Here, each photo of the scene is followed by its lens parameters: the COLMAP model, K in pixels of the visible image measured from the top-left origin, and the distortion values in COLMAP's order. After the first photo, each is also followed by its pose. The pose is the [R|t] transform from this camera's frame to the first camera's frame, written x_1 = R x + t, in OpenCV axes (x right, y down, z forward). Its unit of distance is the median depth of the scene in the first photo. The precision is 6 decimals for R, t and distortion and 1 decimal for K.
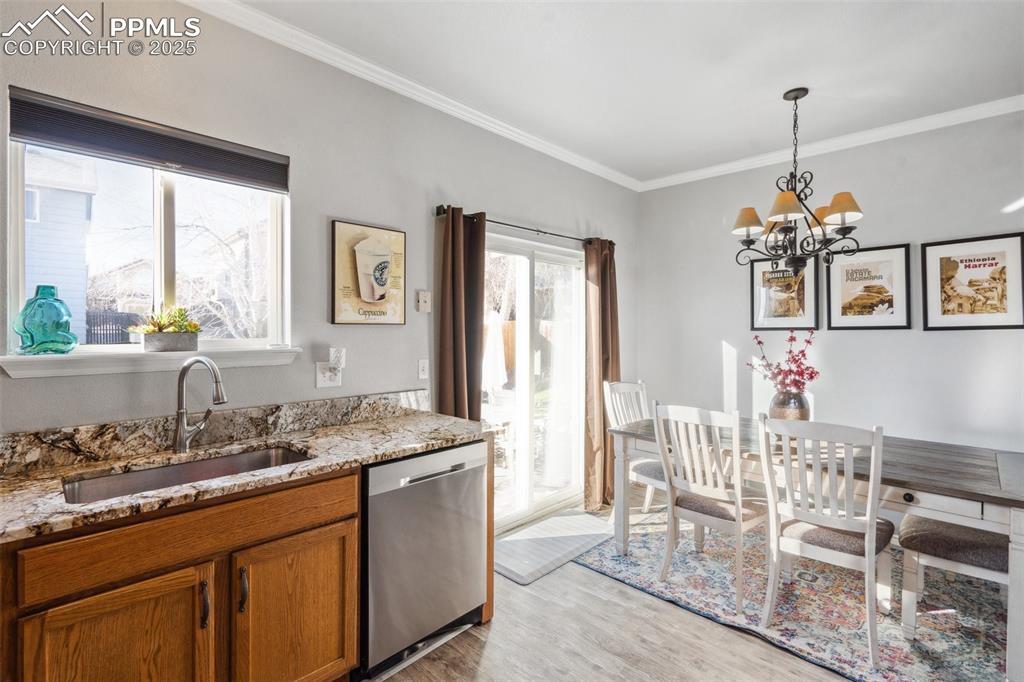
lens RADIAL K [[482.0, 0, 512.0], [0, 482.0, 341.0], [0, 0, 1]] dist [-0.001175, -0.000074]
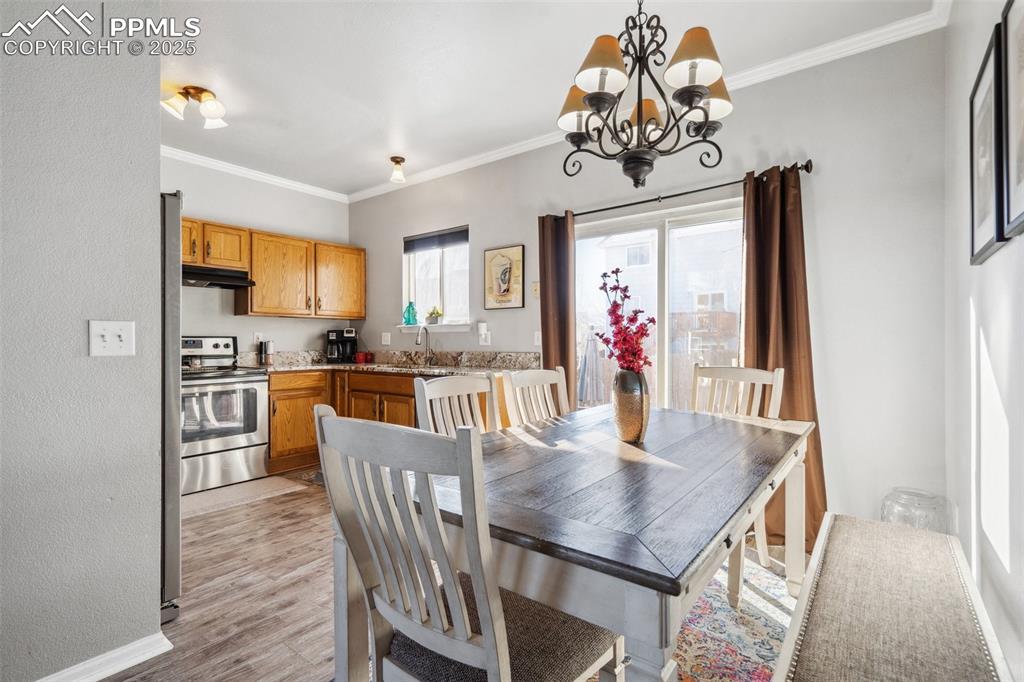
lens RADIAL K [[482.0, 0, 512.0], [0, 482.0, 341.0], [0, 0, 1]] dist [-0.001175, -0.000074]
pose [[0.119408, -0.002459, -0.992842, 1.355506], [-0.021334, 0.999760, -0.005042, 0.084928], [0.992616, 0.021784, 0.119327, 0.868076]]
